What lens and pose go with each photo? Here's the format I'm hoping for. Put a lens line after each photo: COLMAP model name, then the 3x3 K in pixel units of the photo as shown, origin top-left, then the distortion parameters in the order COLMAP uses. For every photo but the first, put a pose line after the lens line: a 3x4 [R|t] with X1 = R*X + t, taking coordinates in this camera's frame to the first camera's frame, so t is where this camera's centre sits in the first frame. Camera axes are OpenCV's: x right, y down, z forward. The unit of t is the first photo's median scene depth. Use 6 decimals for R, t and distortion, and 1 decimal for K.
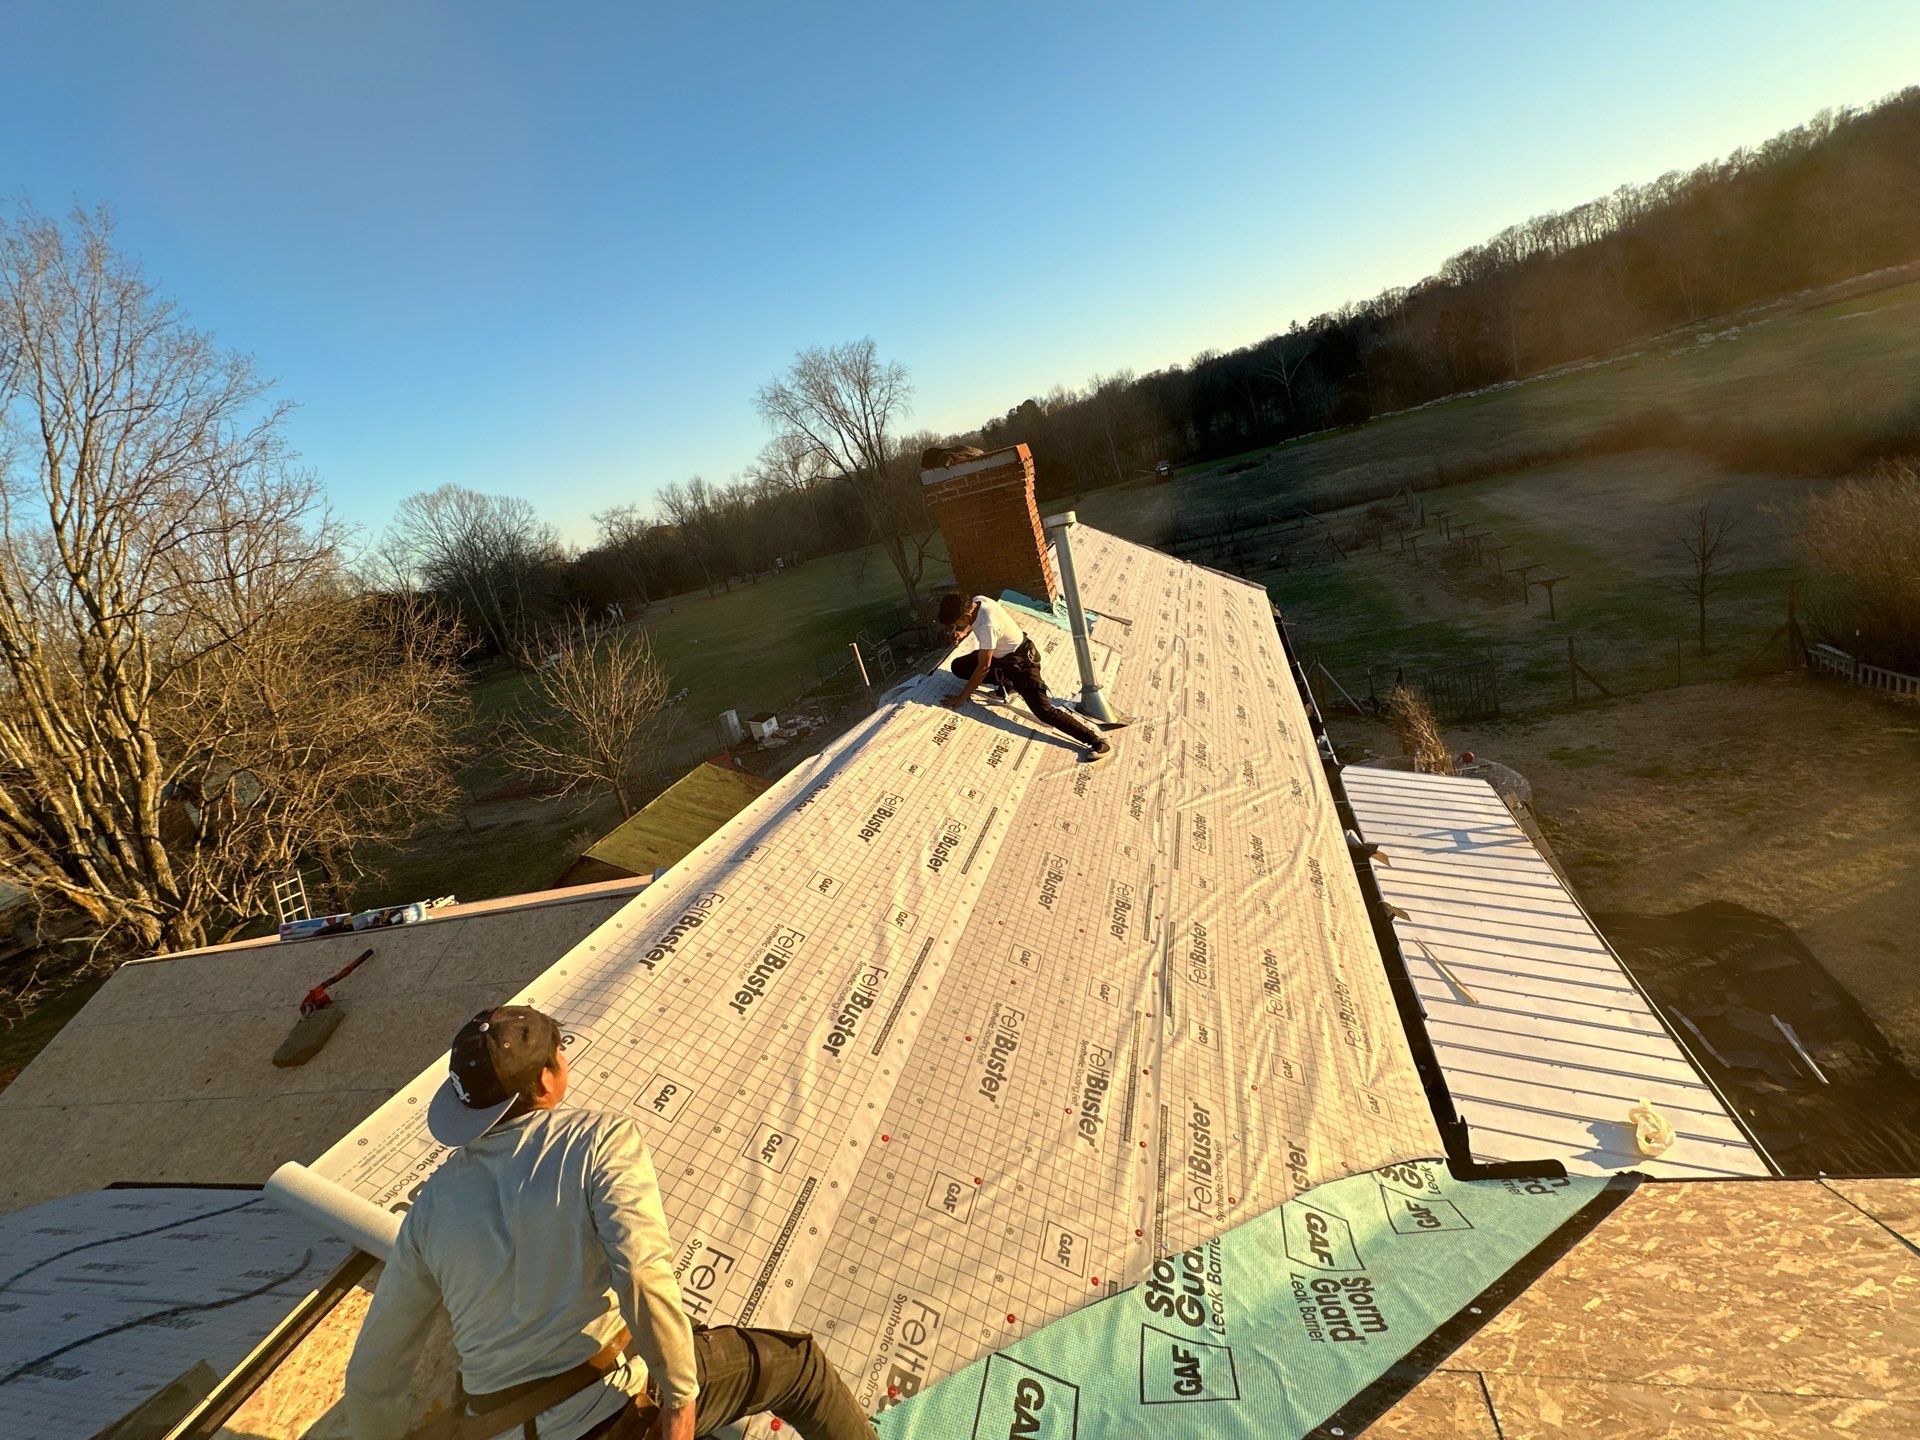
lens RADIAL K [[852.3, 0, 966.3], [0, 852.3, 719.1], [0, 0, 1]] dist [-0.001534, 0.000095]
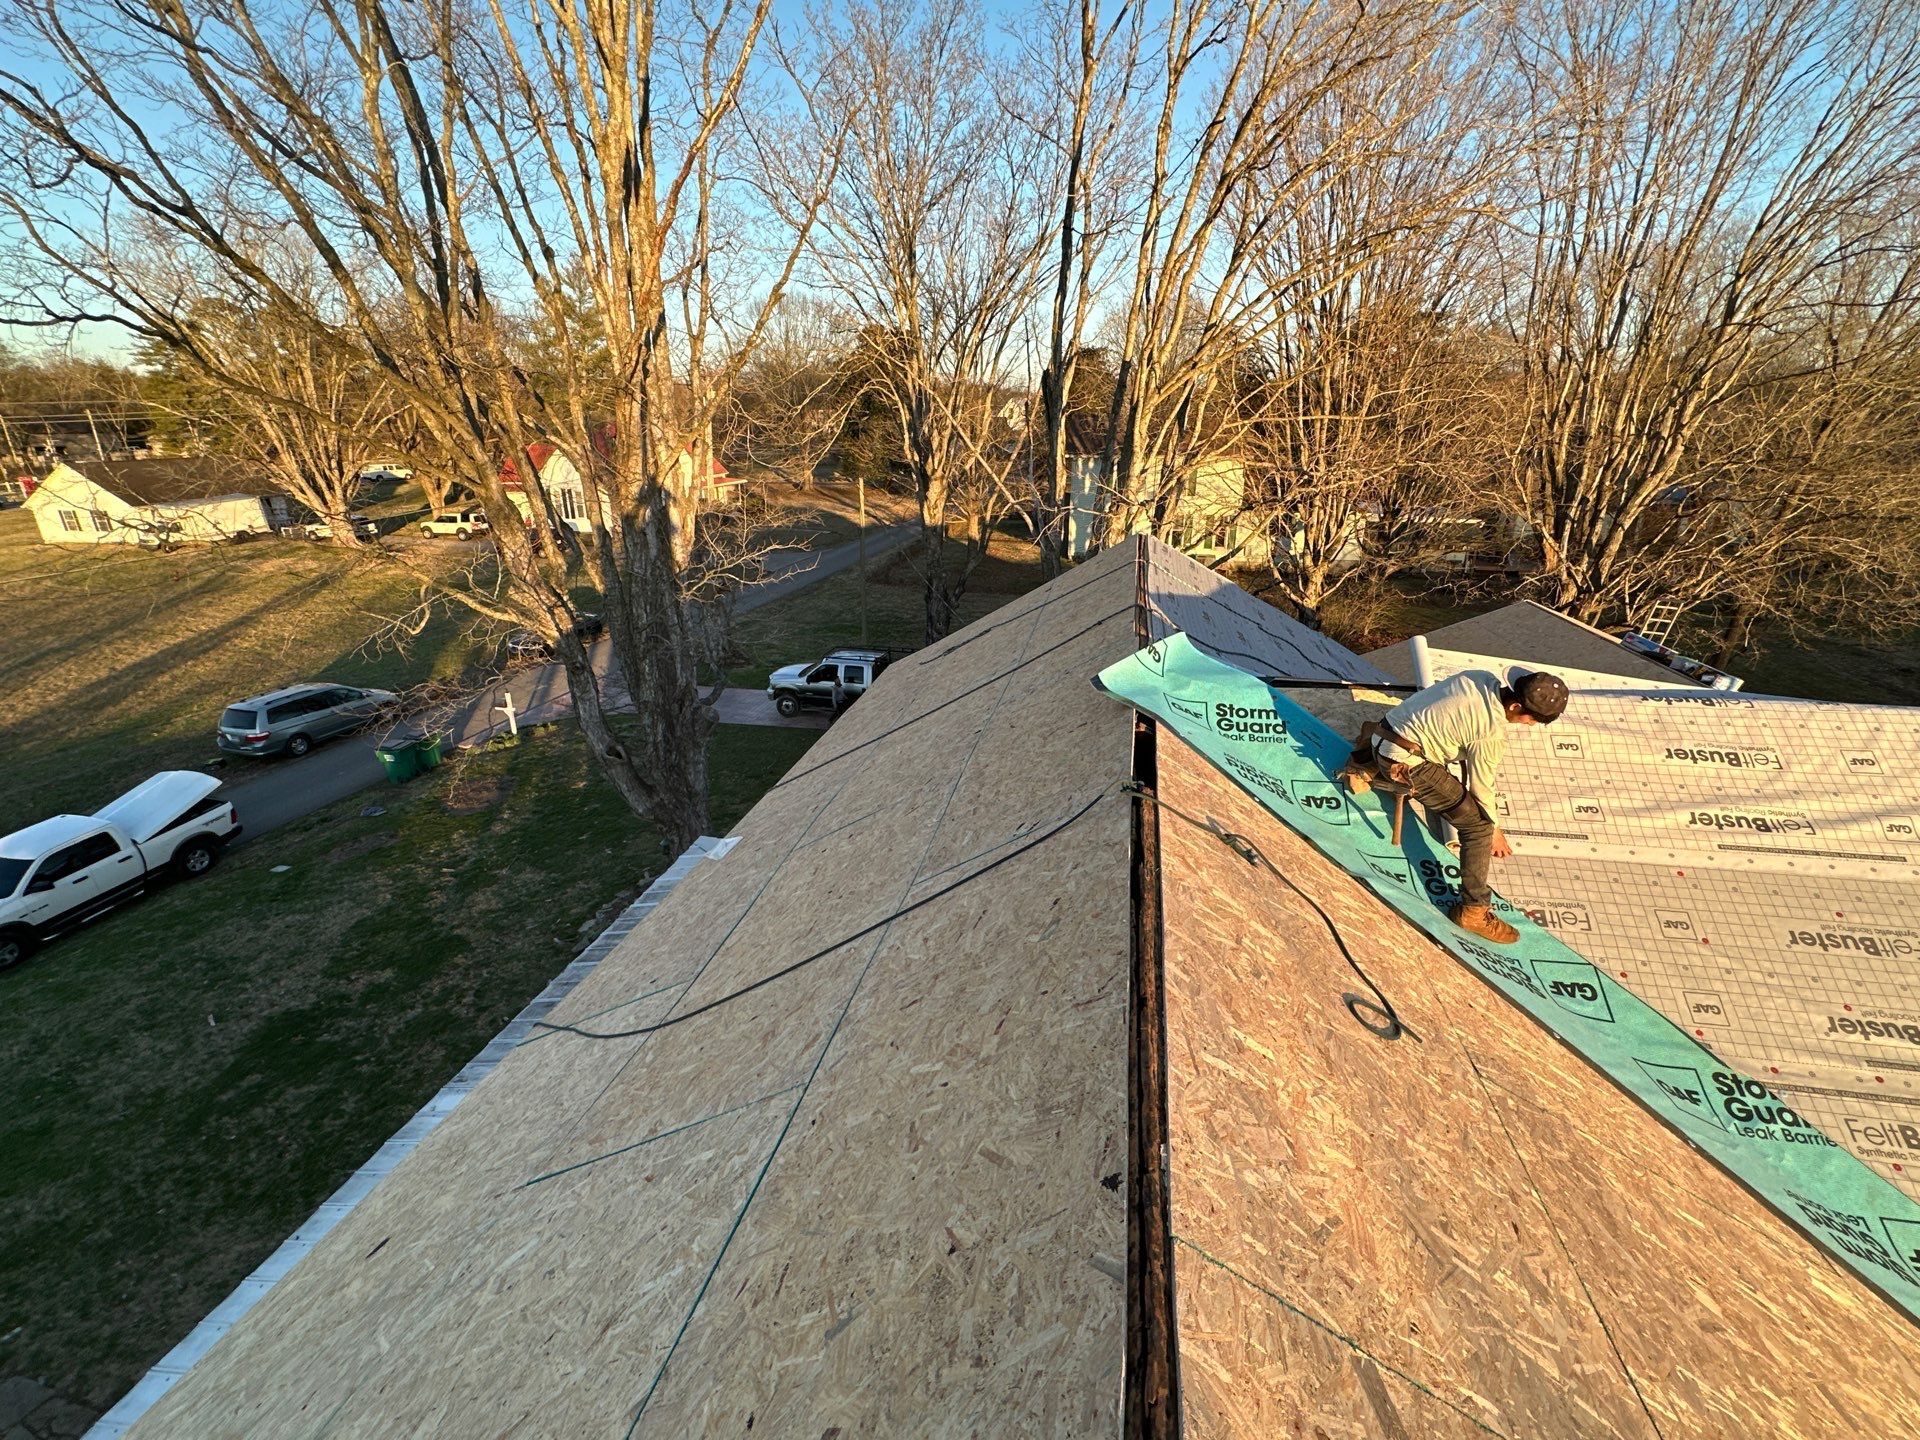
lens RADIAL K [[860.9, 0, 969.2], [0, 860.9, 724.2], [0, 0, 1]] dist [0.000283, 0.000485]
pose [[0.068082, 0.571995, -0.817427, 0.100132], [-0.289928, 0.795312, 0.532372, -0.013811], [0.954624, 0.200750, 0.219984, -0.056405]]
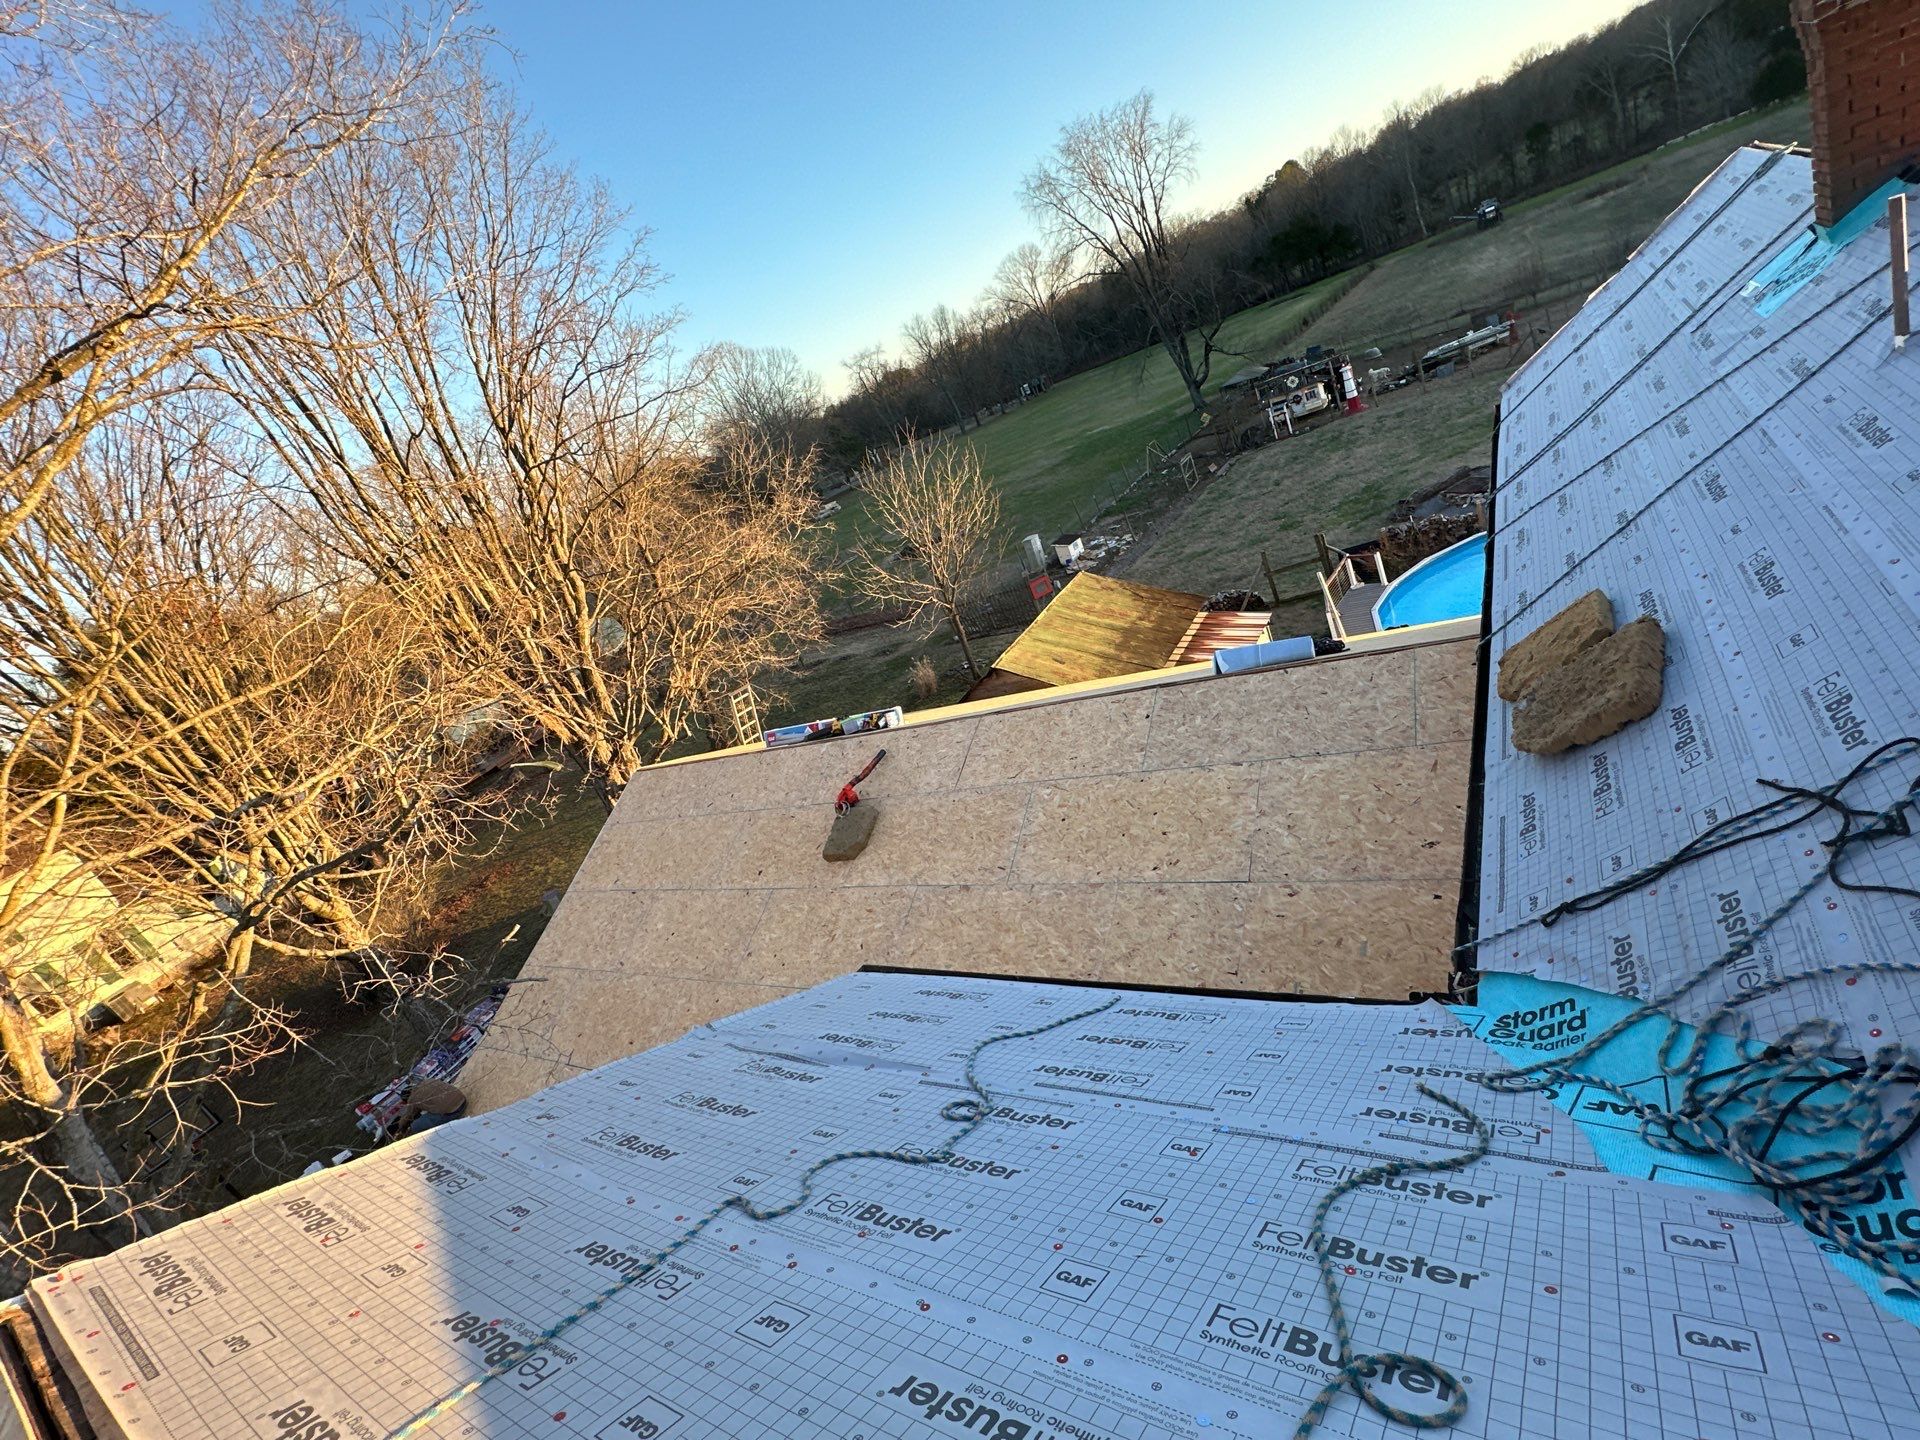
lens RADIAL K [[852.3, 0, 971.4], [0, 852.3, 714.1], [0, 0, 1]] dist [-0.001534, 0.000095]
pose [[0.963051, -0.016468, -0.268814, -0.177180], [0.065124, 0.982747, 0.173108, 0.035766], [0.261326, -0.184218, 0.947509, 0.058955]]
